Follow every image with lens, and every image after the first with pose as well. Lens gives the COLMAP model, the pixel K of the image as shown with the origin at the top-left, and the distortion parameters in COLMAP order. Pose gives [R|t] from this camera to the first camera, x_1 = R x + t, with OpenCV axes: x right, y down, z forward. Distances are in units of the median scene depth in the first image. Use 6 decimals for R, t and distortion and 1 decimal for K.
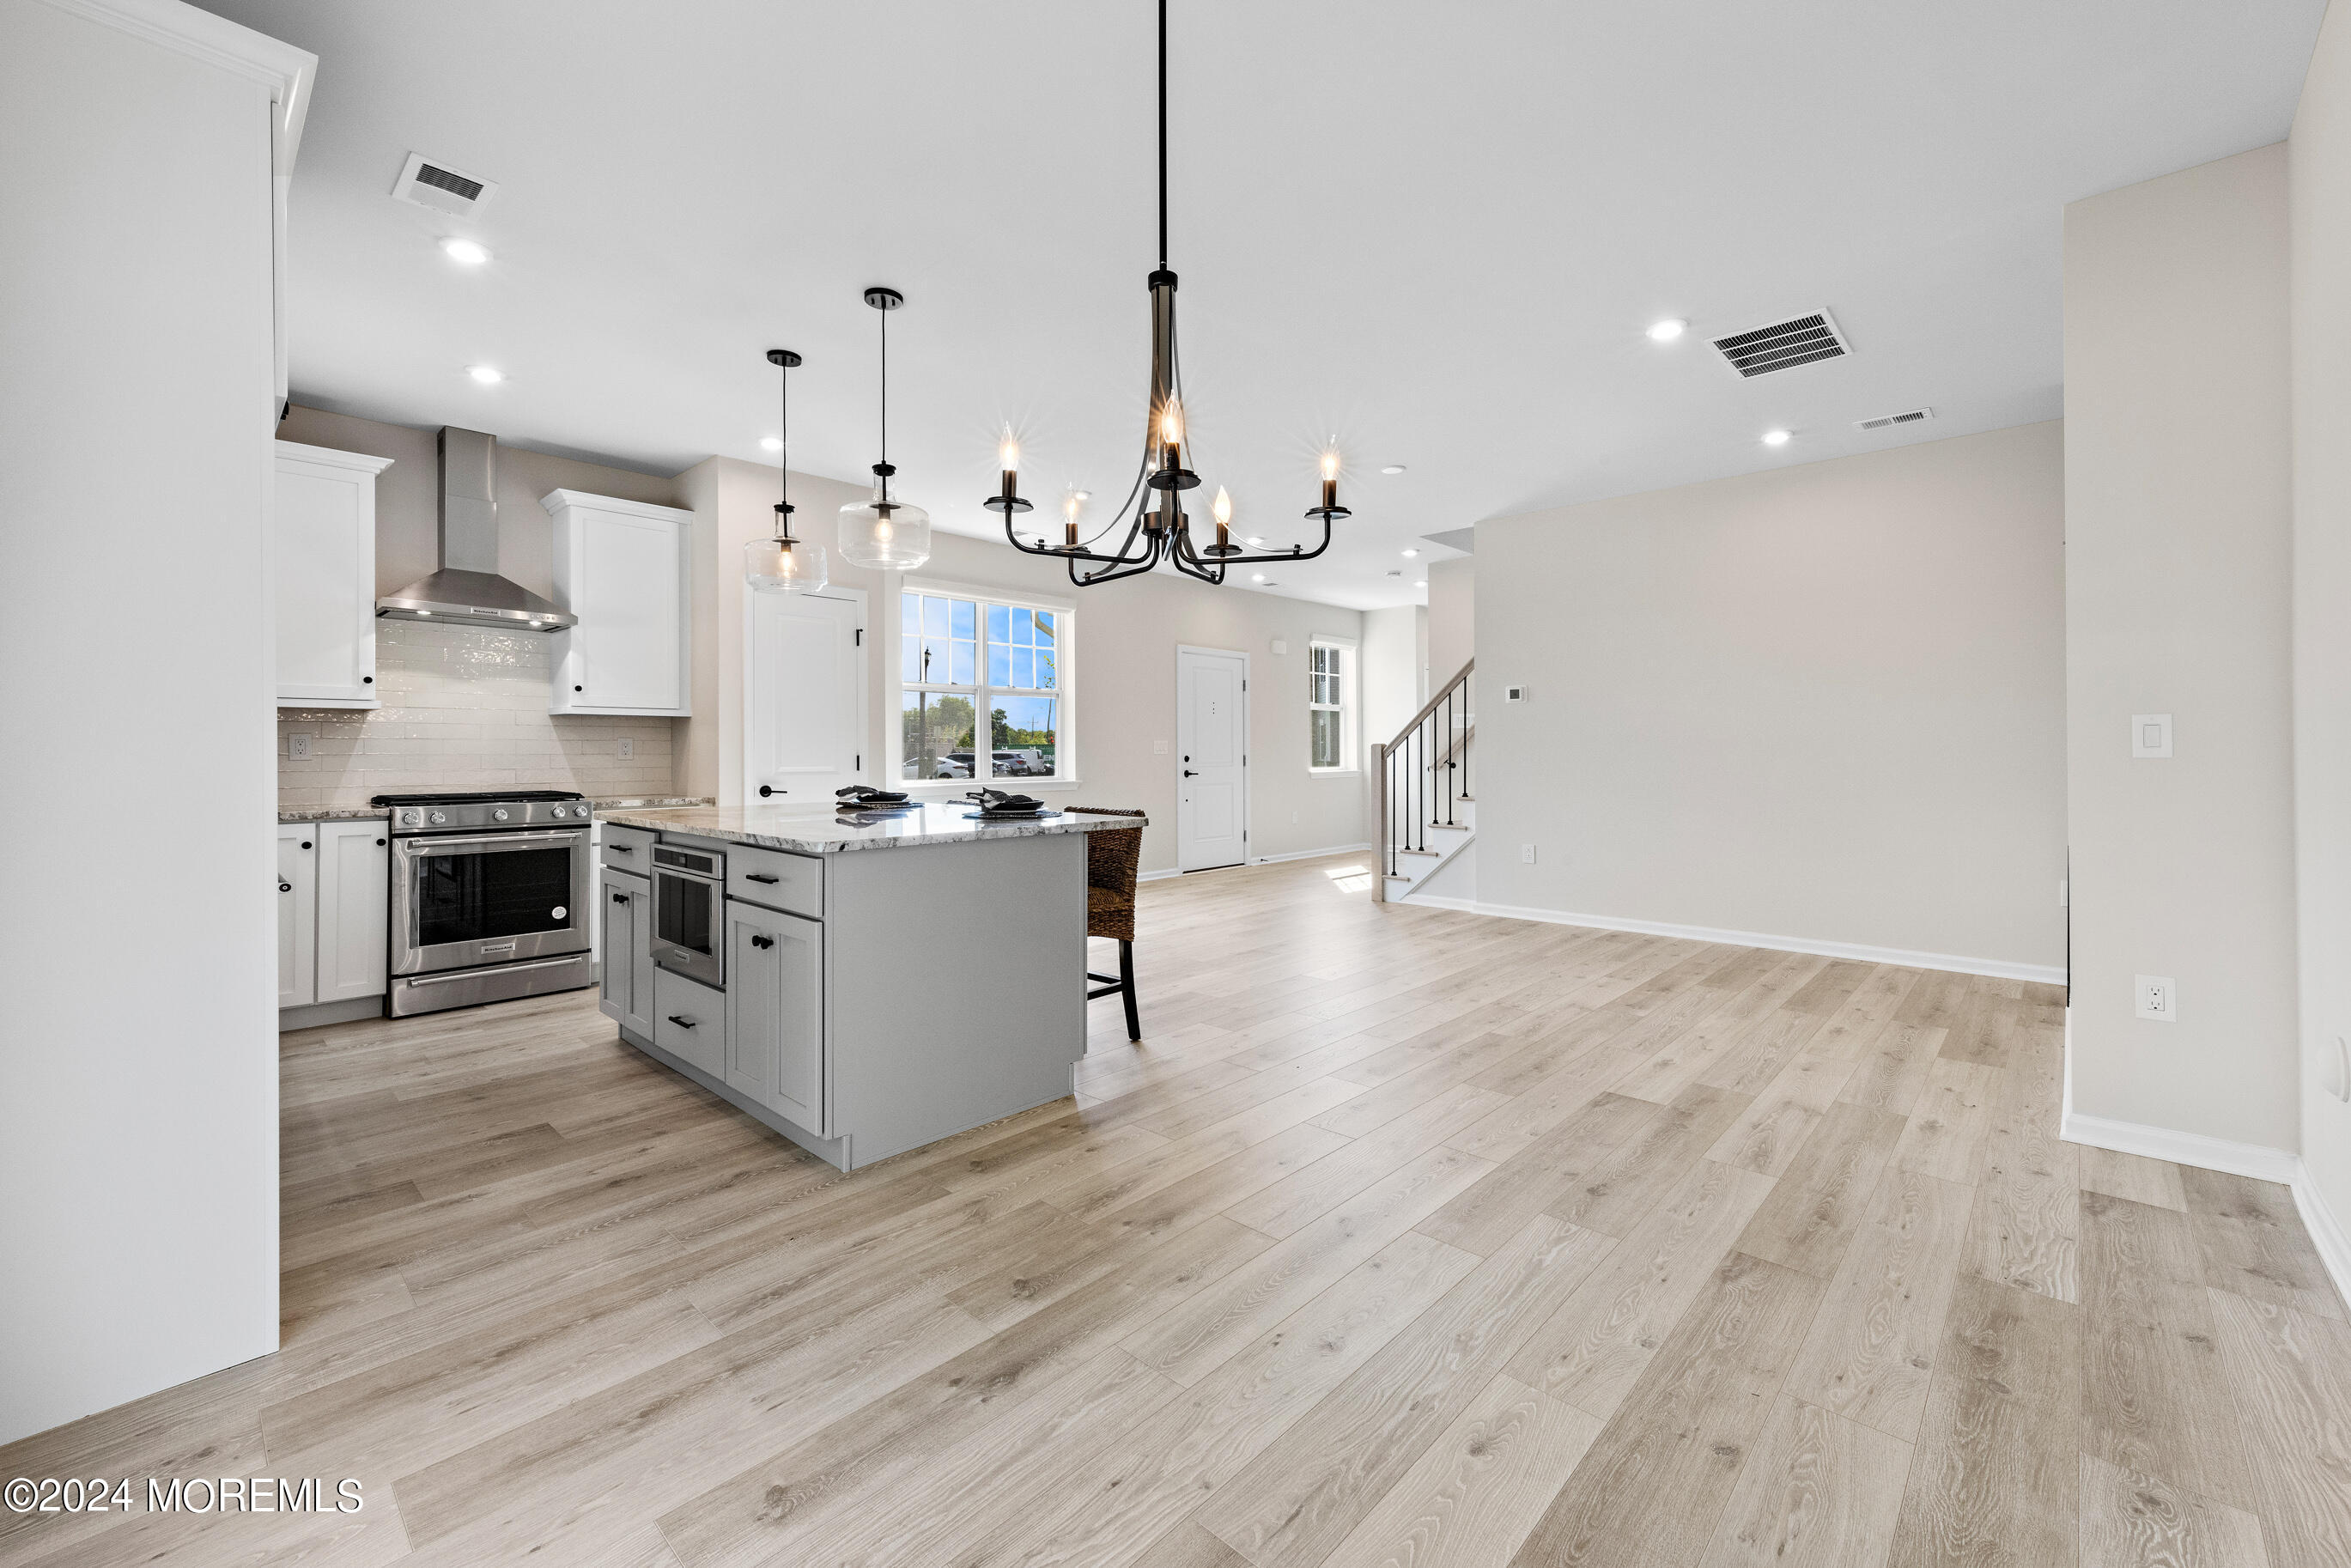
lens RADIAL K [[932.8, 0, 1175.0], [0, 932.8, 763.5], [0, 0, 1]] dist [0.000488, -0.000053]
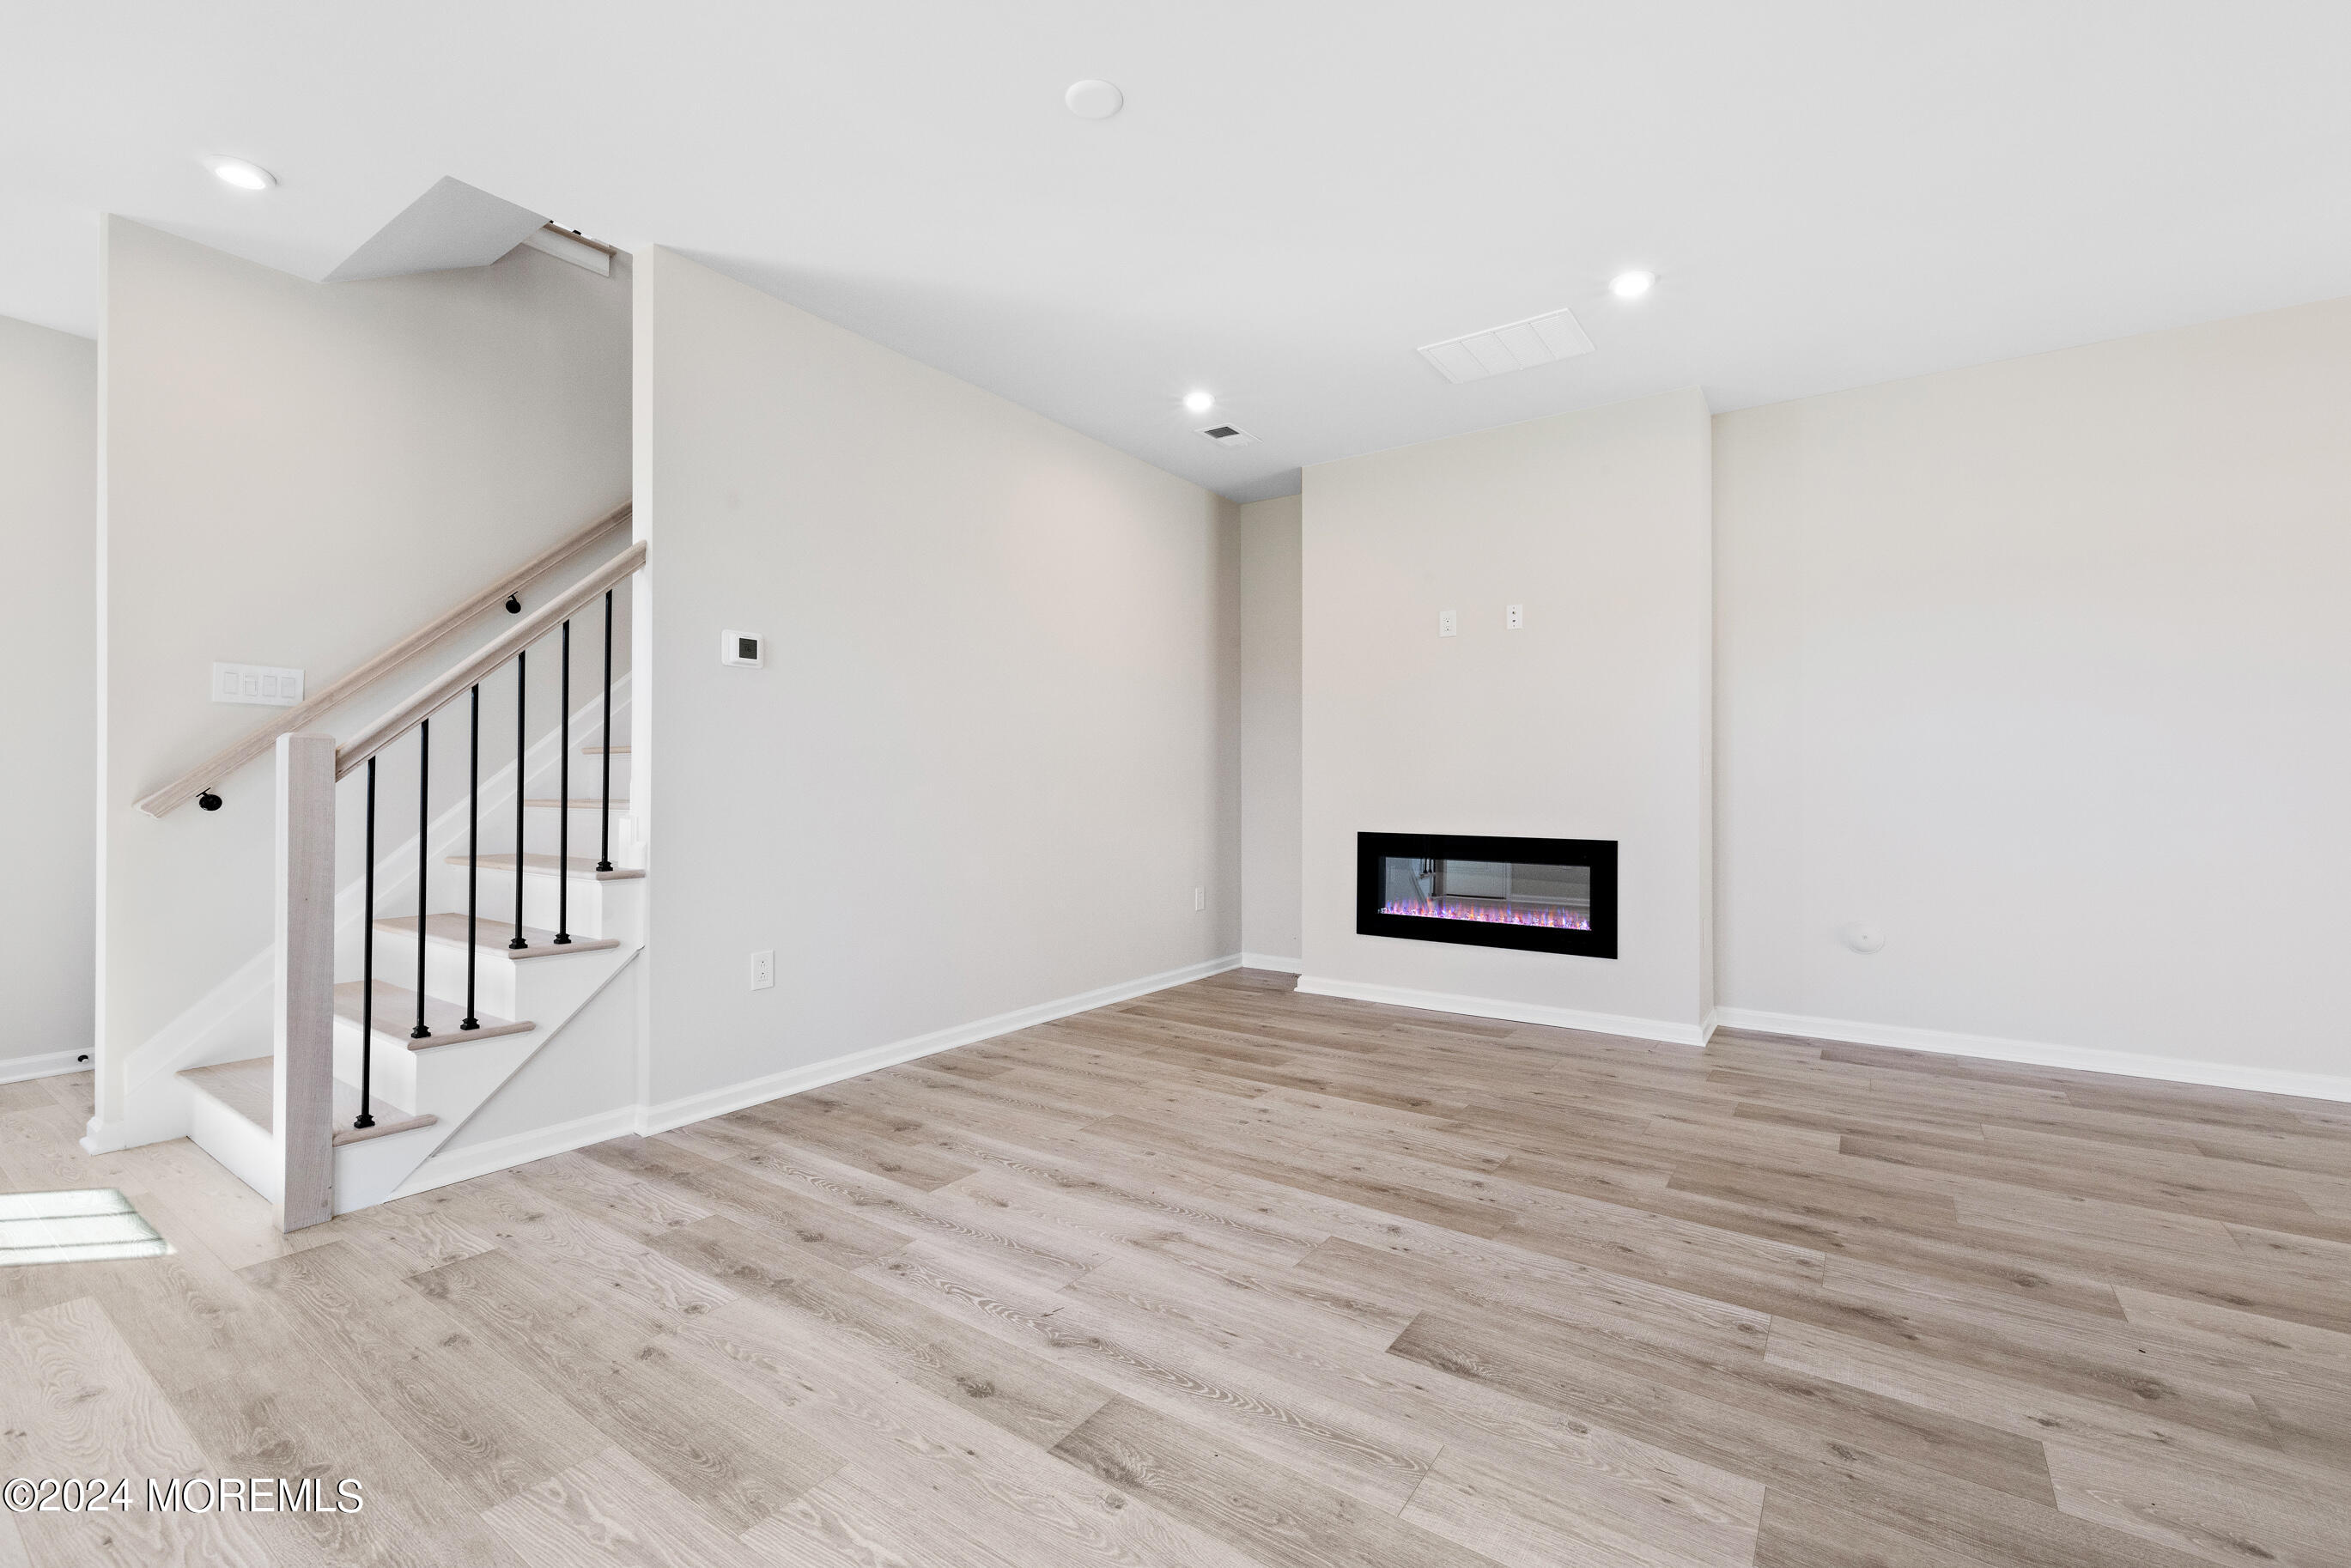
lens RADIAL K [[975.8, 0, 1175.5], [0, 975.8, 784.0], [0, 0, 1]] dist [-0.001944, -0.000214]
pose [[-0.153216, -0.010059, 0.988141, -0.168749], [0.001473, 0.999945, 0.010408, -0.007892], [-0.988192, 0.003050, -0.153193, 0.816549]]
